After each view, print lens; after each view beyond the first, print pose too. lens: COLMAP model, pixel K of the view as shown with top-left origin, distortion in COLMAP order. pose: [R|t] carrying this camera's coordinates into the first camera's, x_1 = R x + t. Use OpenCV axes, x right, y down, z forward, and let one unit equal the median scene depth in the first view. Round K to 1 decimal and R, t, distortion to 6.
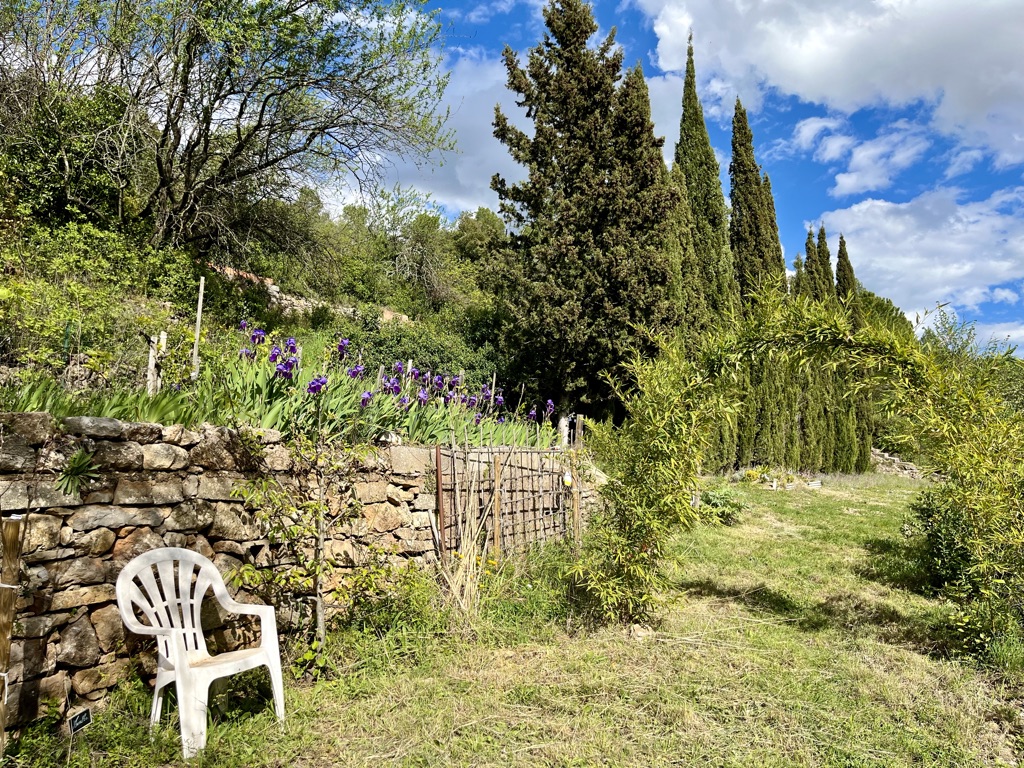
lens RADIAL K [[776.9, 0, 511.3], [0, 776.9, 389.7], [0, 0, 1]] dist [0.091927, -0.150961]
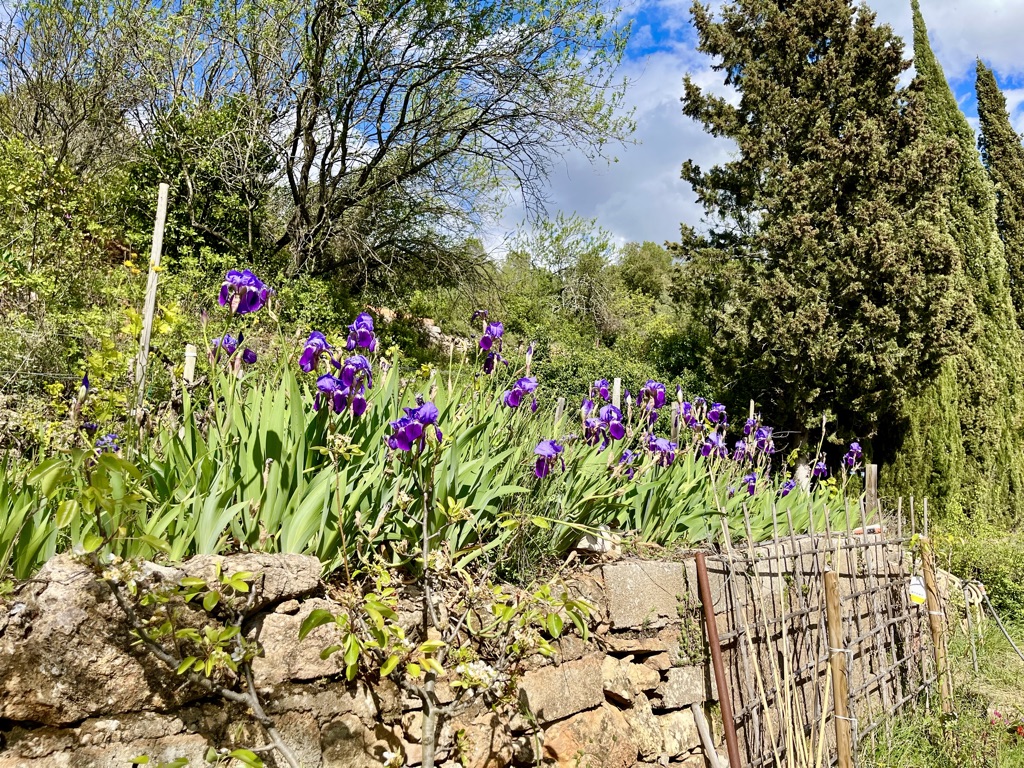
lens RADIAL K [[776.9, 0, 511.3], [0, 776.9, 389.7], [0, 0, 1]] dist [0.091927, -0.150961]
pose [[0.976845, -0.043626, -0.209455, -0.045114], [0.031888, 0.997743, -0.059097, -0.000158], [0.211560, 0.051050, 0.976031, 0.229221]]
